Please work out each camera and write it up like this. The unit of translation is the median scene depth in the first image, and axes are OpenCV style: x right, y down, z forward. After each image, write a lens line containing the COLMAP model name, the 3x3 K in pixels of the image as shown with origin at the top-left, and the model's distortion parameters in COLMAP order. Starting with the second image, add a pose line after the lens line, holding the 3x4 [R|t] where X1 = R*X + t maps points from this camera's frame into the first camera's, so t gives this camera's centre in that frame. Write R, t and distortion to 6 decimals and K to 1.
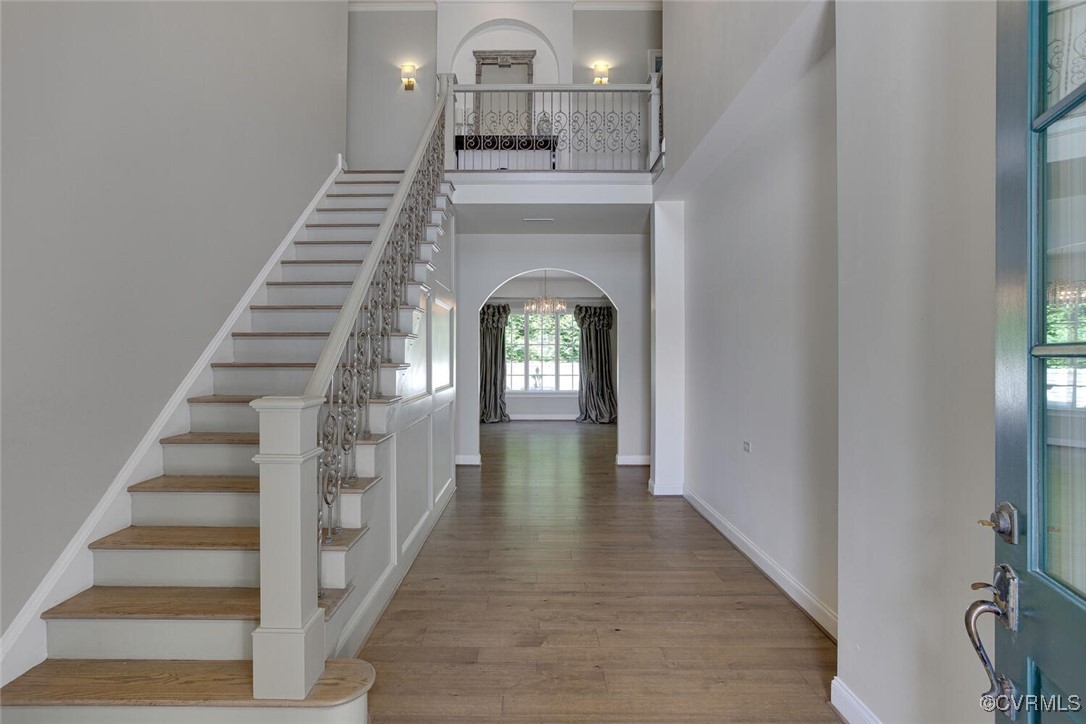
lens RADIAL K [[532.6, 0, 540.0], [0, 532.6, 360.3], [0, 0, 1]] dist [-0.005232, -0.000111]
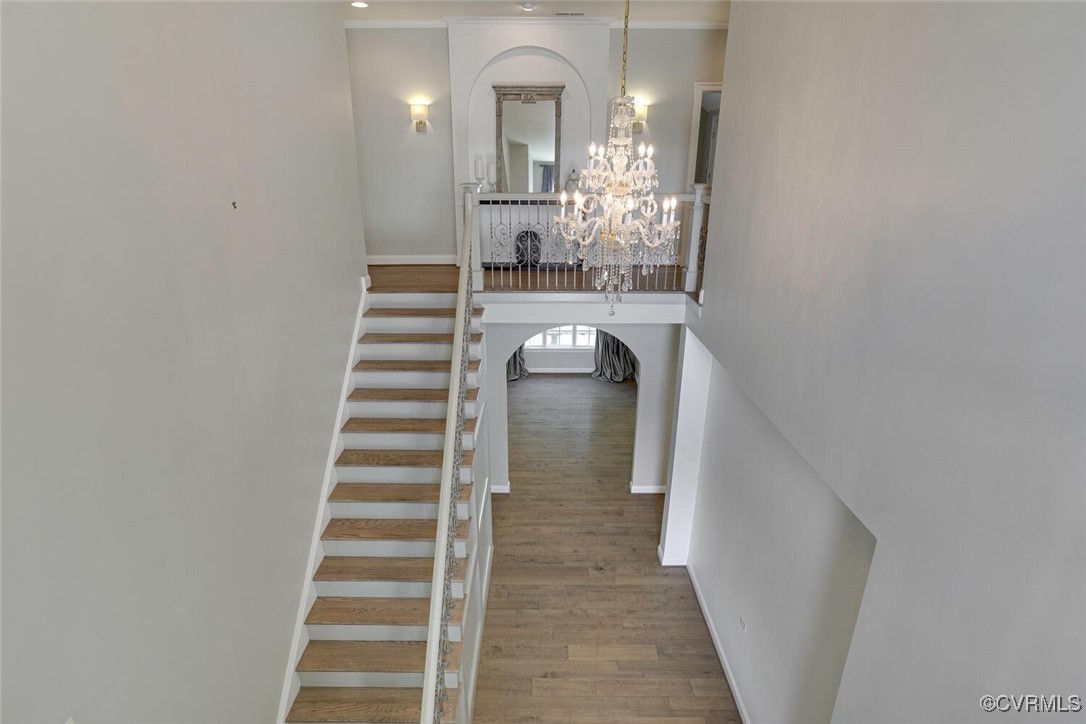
lens RADIAL K [[532.6, 0, 546.1], [0, 532.6, 358.5], [0, 0, 1]] dist [-0.005232, -0.000111]
pose [[0.999993, 0.003599, 0.000553, -0.036807], [-0.003566, 0.937323, 0.348445, -0.461364], [0.000735, -0.348444, 0.937329, 0.039063]]
